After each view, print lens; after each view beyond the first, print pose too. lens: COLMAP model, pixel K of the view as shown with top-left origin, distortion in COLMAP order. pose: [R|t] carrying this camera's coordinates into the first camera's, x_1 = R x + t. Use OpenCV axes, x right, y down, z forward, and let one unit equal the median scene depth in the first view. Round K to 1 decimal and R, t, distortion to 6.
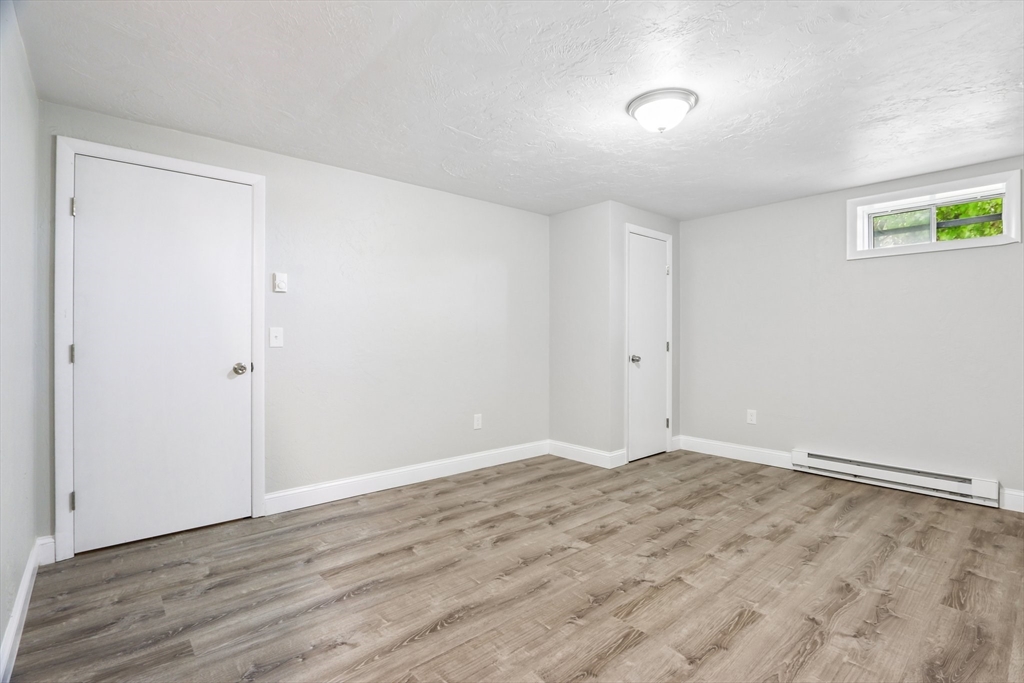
lens RADIAL K [[487.5, 0, 507.3], [0, 487.5, 338.9], [0, 0, 1]] dist [-0.015389, 0.000057]
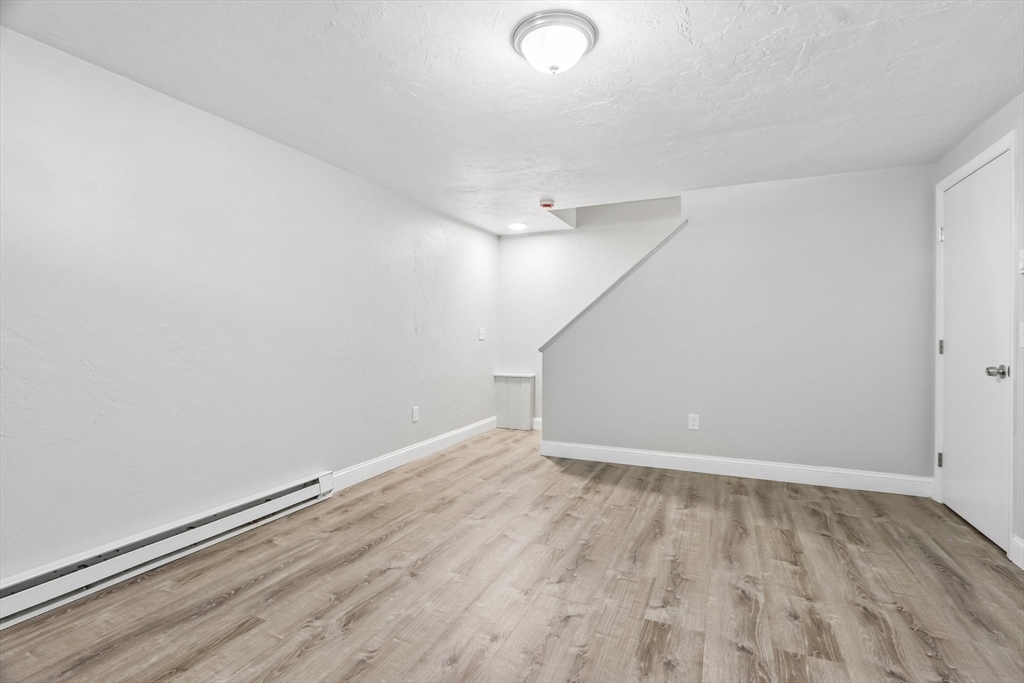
lens RADIAL K [[487.5, 0, 510.6], [0, 487.5, 340.2], [0, 0, 1]] dist [-0.015389, 0.000057]
pose [[-0.907128, 0.002976, -0.420845, 0.787110], [-0.003346, 0.999892, 0.014282, -0.007470], [0.420843, 0.014364, -0.907020, 1.860892]]
